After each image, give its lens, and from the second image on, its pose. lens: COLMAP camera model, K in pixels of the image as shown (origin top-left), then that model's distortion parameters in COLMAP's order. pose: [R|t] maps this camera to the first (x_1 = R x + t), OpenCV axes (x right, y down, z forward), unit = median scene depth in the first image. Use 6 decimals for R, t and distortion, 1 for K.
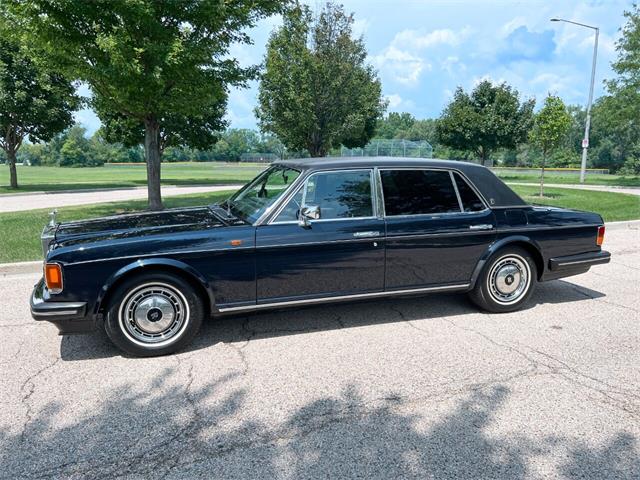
lens RADIAL K [[489.5, 0, 320.2], [0, 489.5, 241.6], [0, 0, 1]] dist [0.048553, -0.054668]
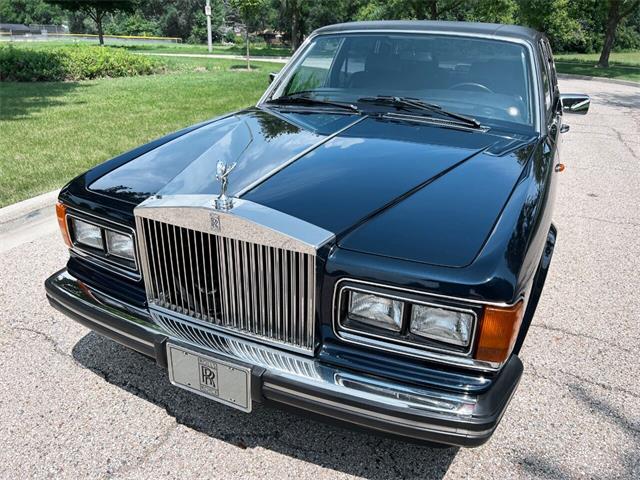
lens RADIAL K [[491.3, 0, 320.0], [0, 491.3, 240.0], [0, 0, 1]] dist [0.043170, -0.047928]
pose [[0.690555, -0.267754, 0.671895, -0.175109], [0.098160, 0.955054, 0.279708, -0.024355], [-0.716588, -0.127201, 0.685800, 0.165646]]
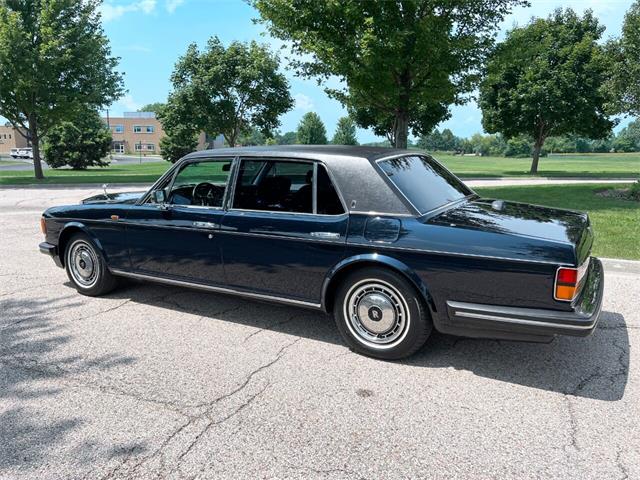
lens RADIAL K [[489.5, 0, 320.2], [0, 489.5, 241.6], [0, 0, 1]] dist [0.048553, -0.054668]
pose [[0.654383, 0.135283, -0.743964, 0.227245], [-0.121361, 0.989902, 0.073256, -0.018737], [0.746361, 0.042351, 0.664192, 0.122320]]
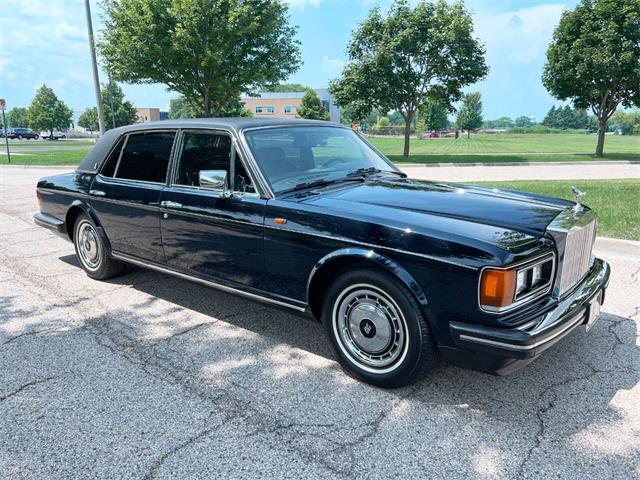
lens RADIAL K [[489.5, 0, 320.2], [0, 489.5, 241.6], [0, 0, 1]] dist [0.048553, -0.054668]
pose [[0.487496, 0.187475, -0.852760, -0.025404], [-0.136580, 0.981027, 0.137595, -0.001785], [0.862377, 0.049393, 0.503852, 0.049604]]
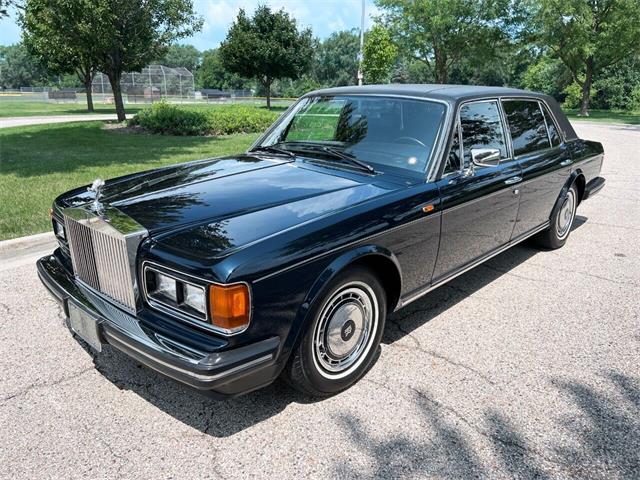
lens RADIAL K [[491.3, 0, 320.0], [0, 491.3, 240.0], [0, 0, 1]] dist [0.043170, -0.047928]
pose [[0.881884, -0.133756, 0.452096, -0.136108], [0.073318, 0.986154, 0.148743, -0.014861], [-0.465732, -0.098027, 0.879480, 0.093820]]
